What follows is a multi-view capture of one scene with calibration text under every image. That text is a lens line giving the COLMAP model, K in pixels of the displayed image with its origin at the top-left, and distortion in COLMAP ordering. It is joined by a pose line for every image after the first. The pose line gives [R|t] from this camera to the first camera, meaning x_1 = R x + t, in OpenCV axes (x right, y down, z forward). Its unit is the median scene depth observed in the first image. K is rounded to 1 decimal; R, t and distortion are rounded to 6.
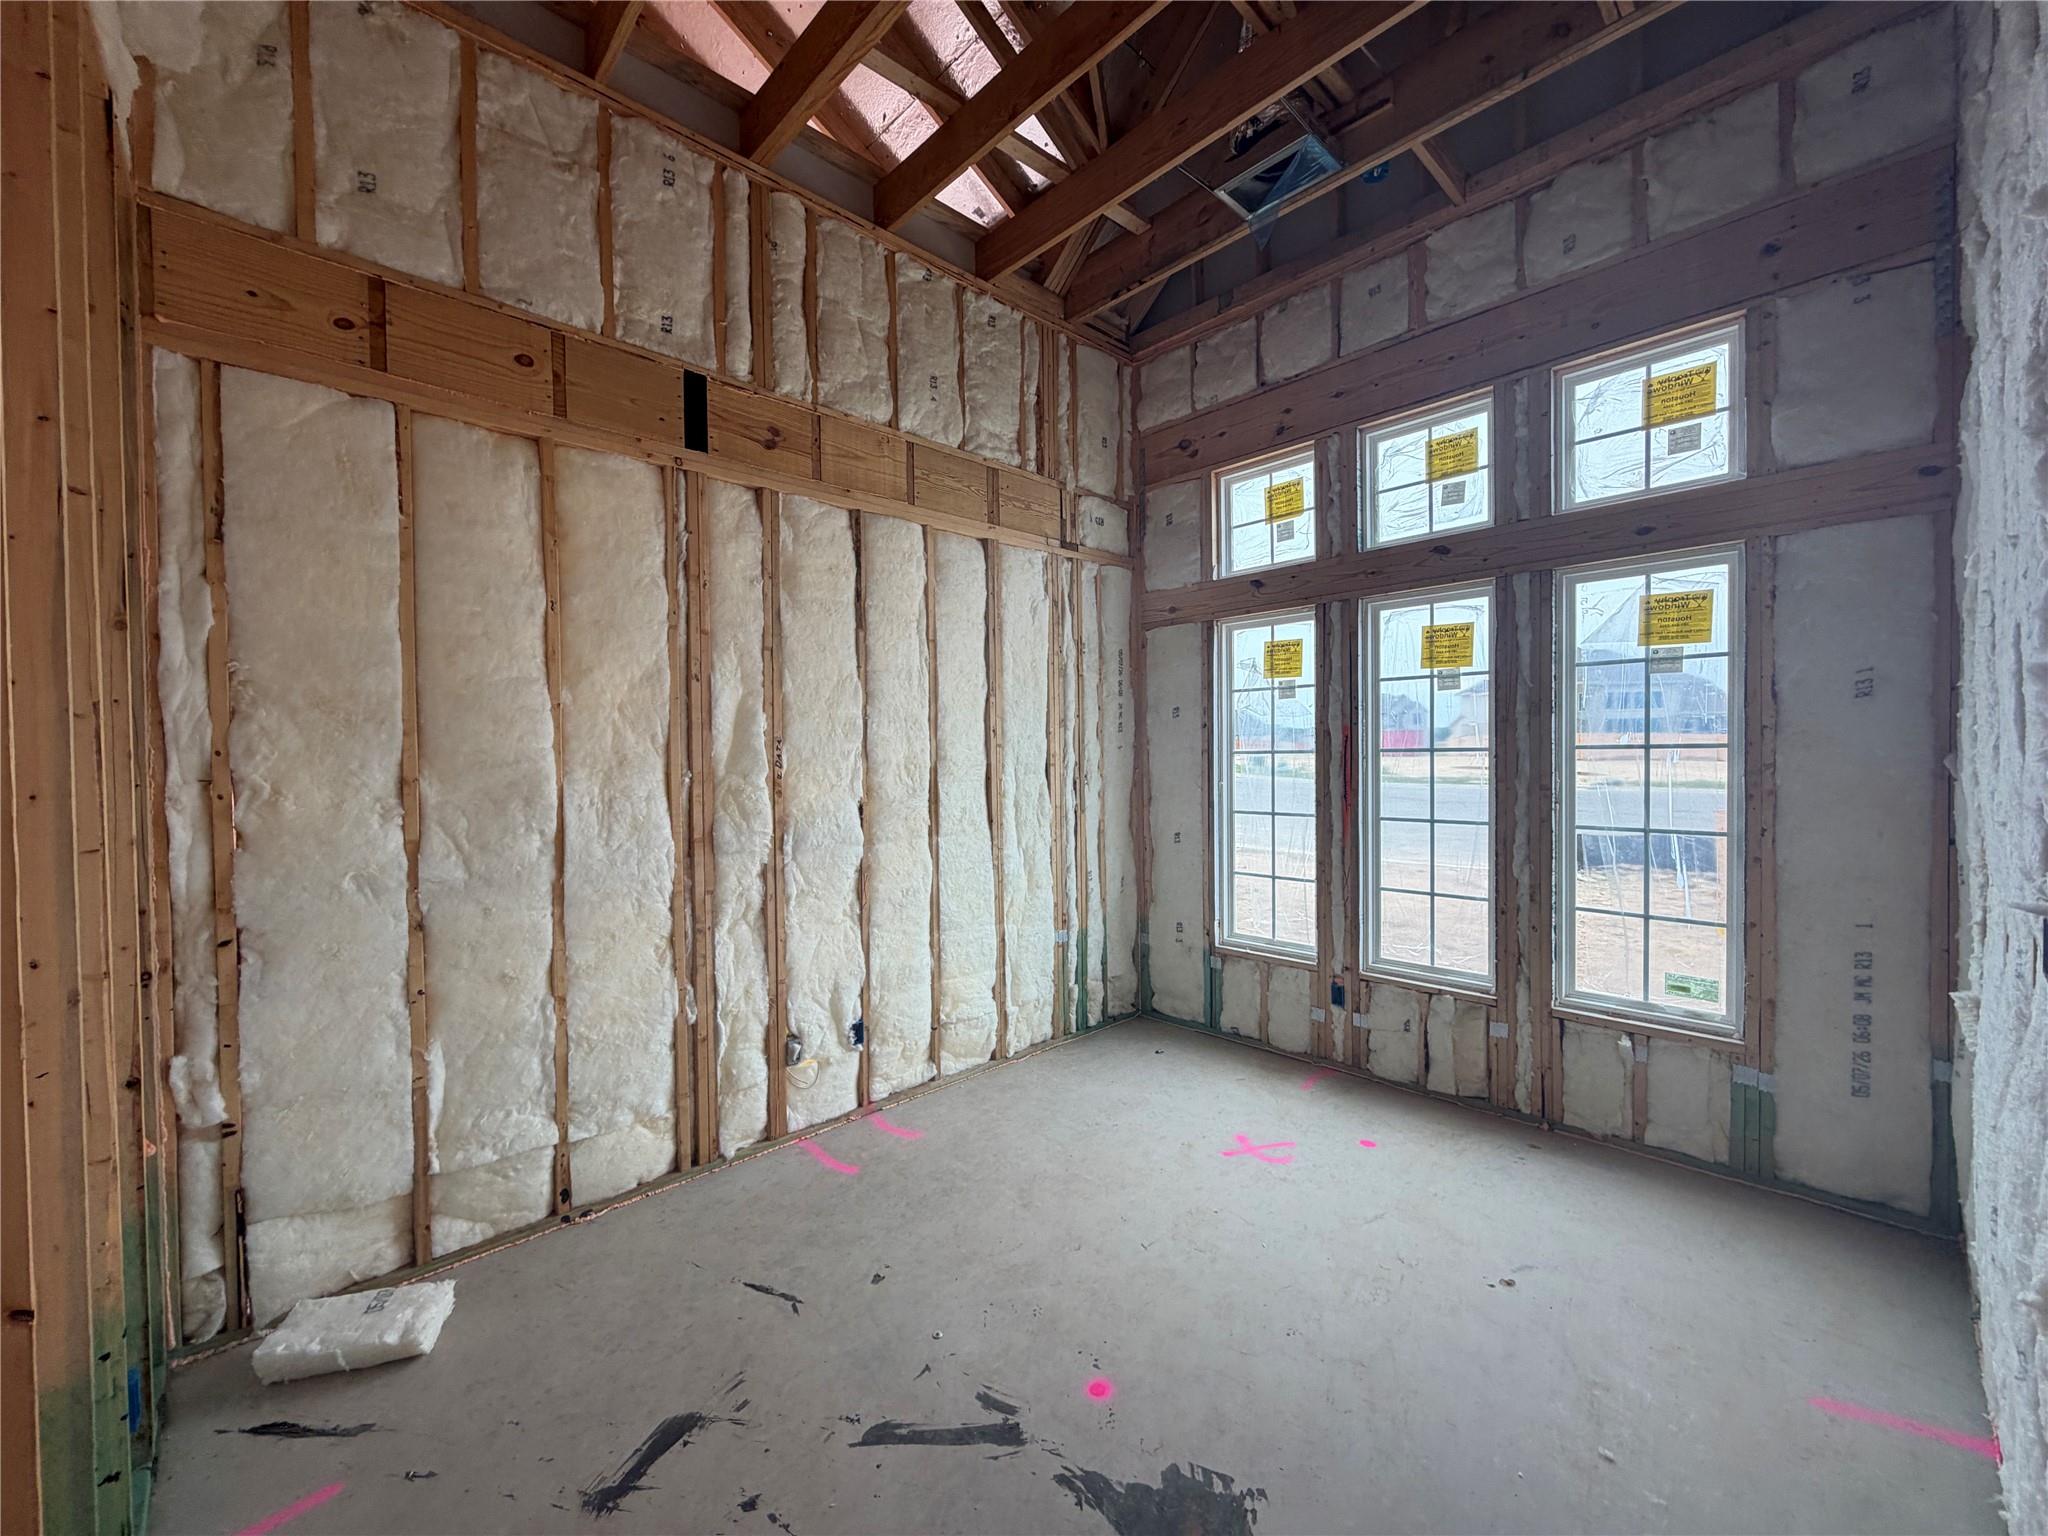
lens RADIAL K [[816.2, 0, 1021.9], [0, 816.2, 766.4], [0, 0, 1]] dist [0.001626, -0.000840]
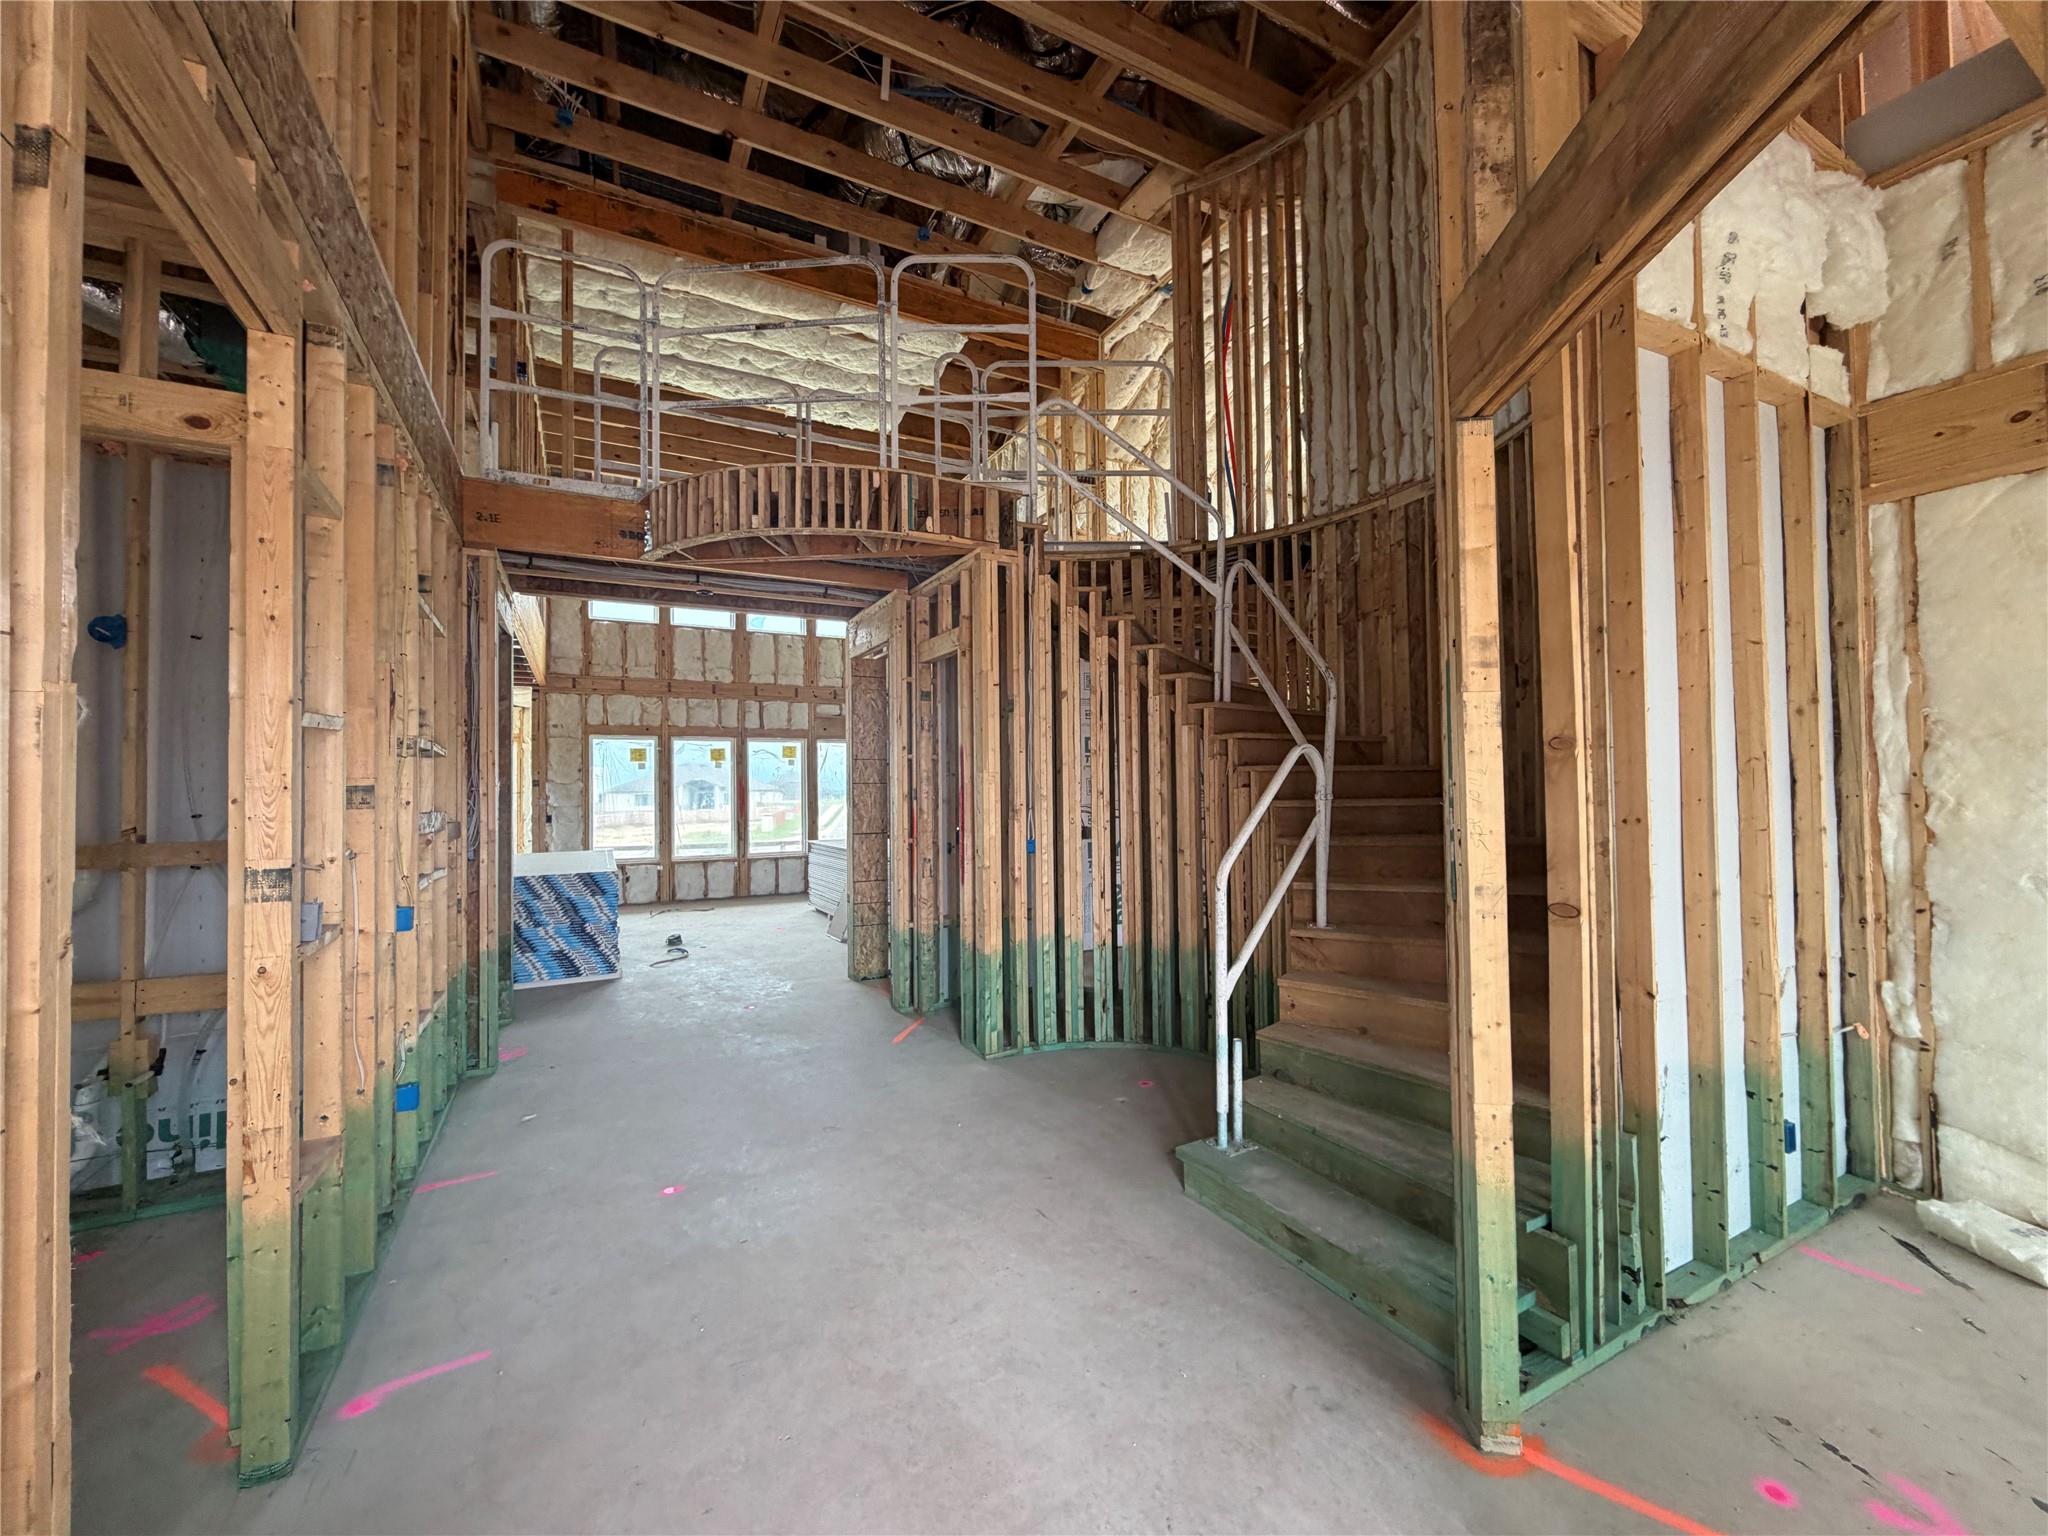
lens RADIAL K [[816.2, 0, 1019.3], [0, 816.2, 767.9], [0, 0, 1]] dist [0.001626, -0.000840]
pose [[-0.270683, -0.007332, -0.962641, 0.782952], [-0.001531, 0.999973, -0.007185, -0.014744], [0.962667, -0.000471, -0.270687, -0.101606]]
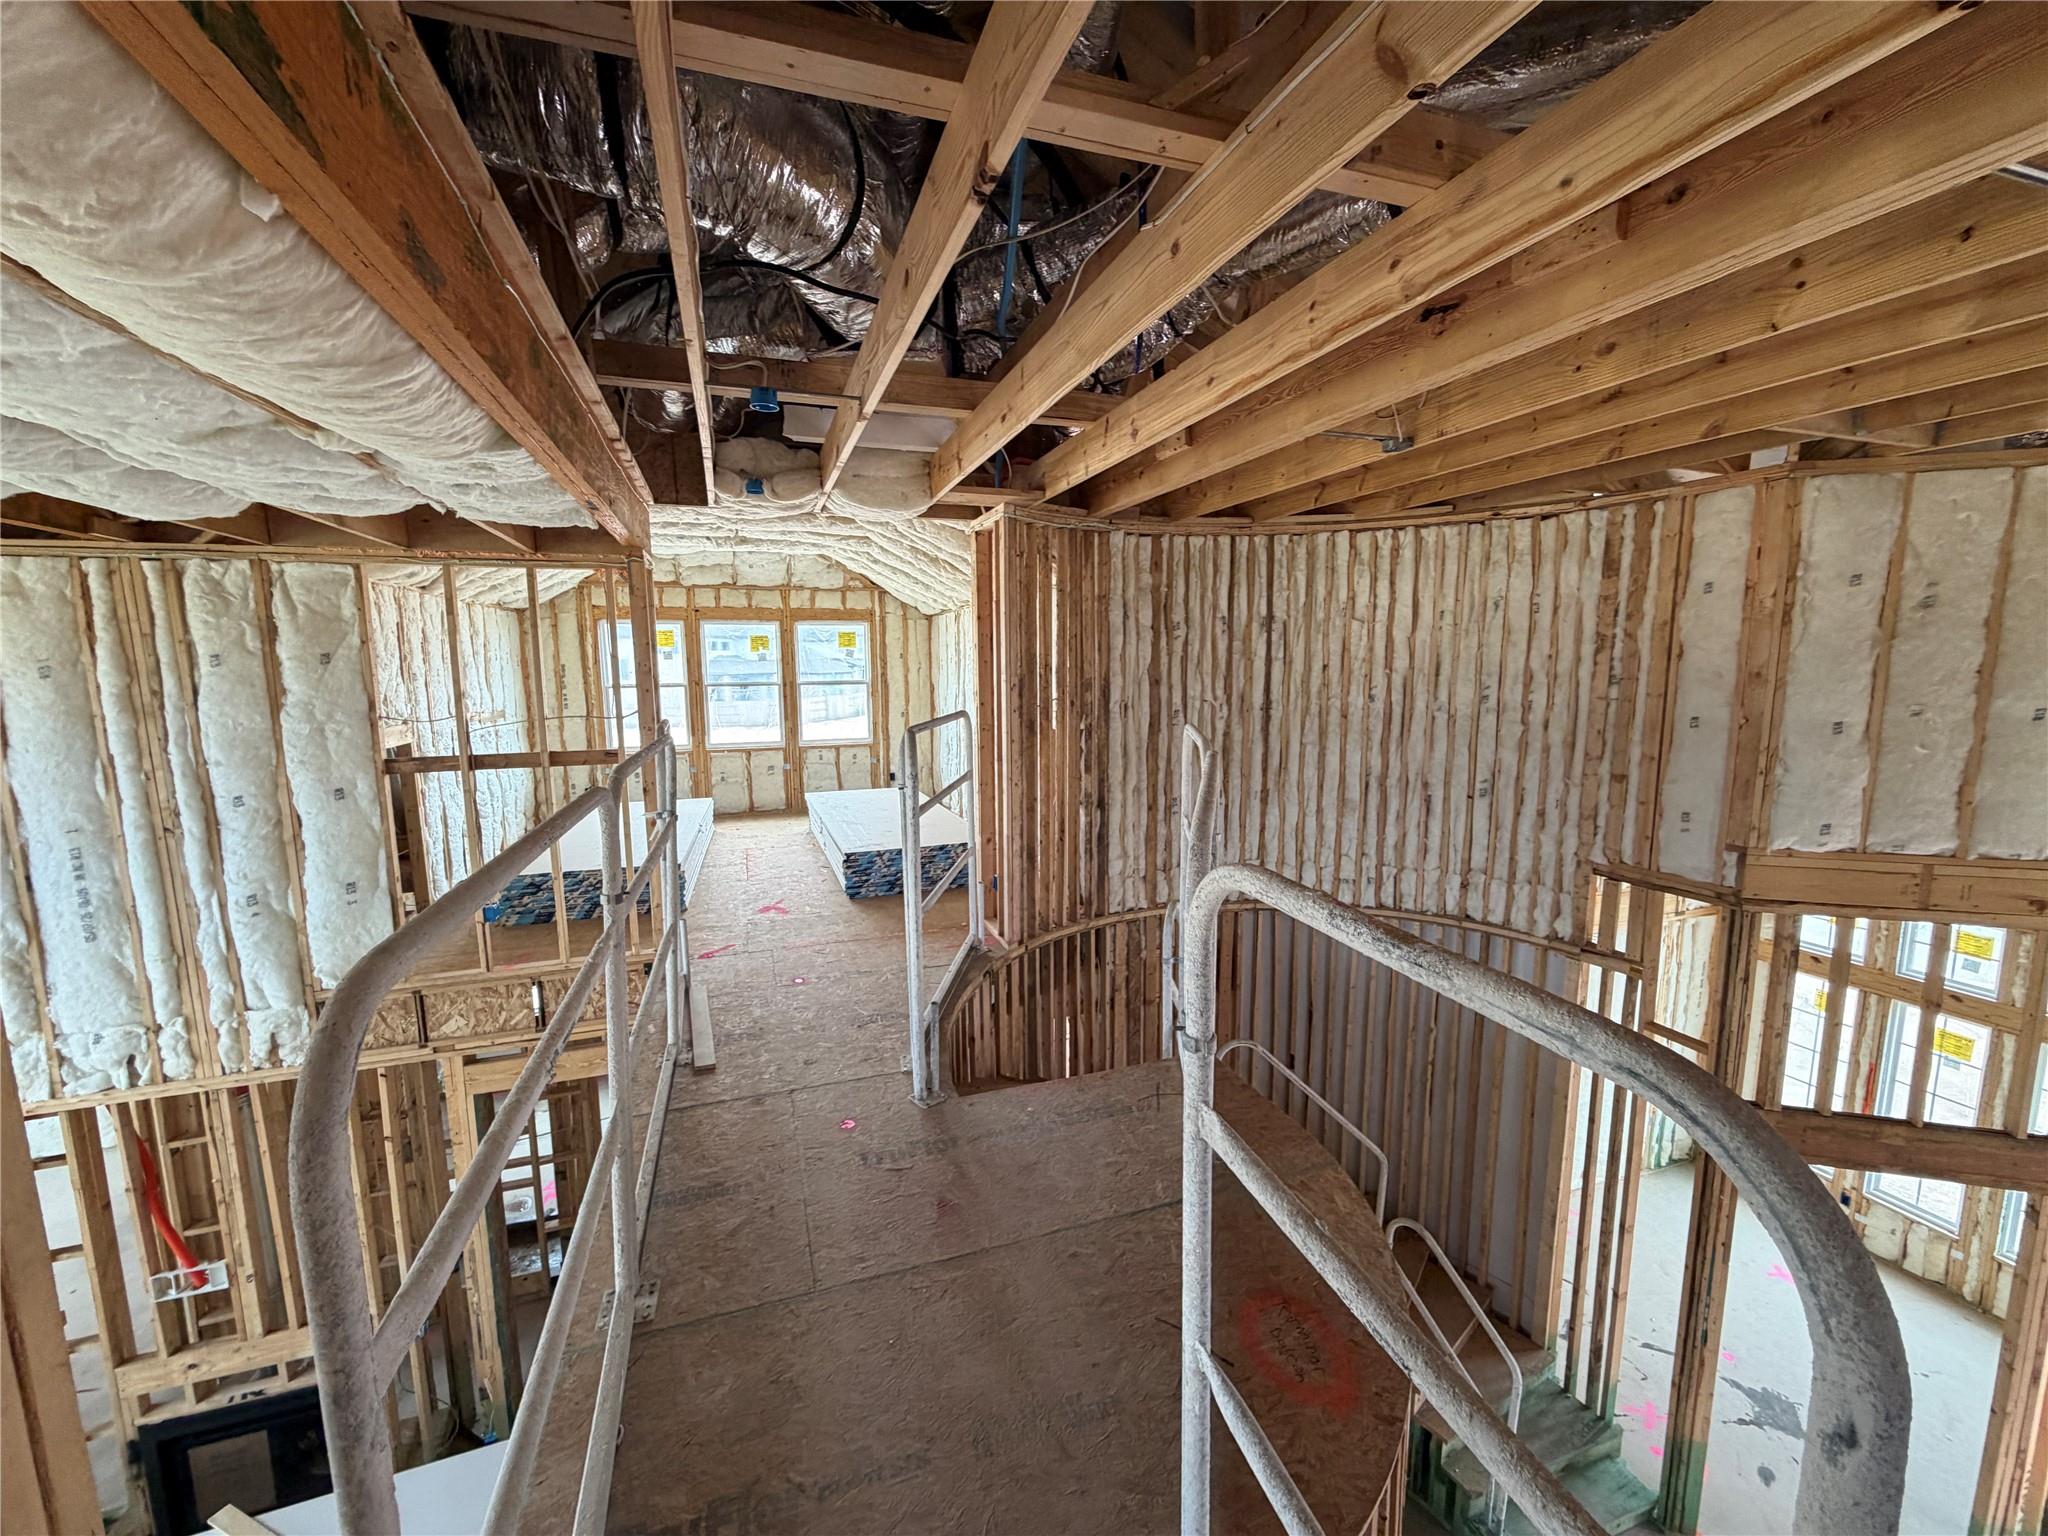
lens RADIAL K [[816.2, 0, 1021.9], [0, 816.2, 767.0], [0, 0, 1]] dist [0.001626, -0.000840]
pose [[0.908827, 0.063071, -0.412378, -1.091539], [-0.011847, 0.992008, 0.125614, -1.631882], [0.417005, -0.109276, 0.902311, -2.402538]]
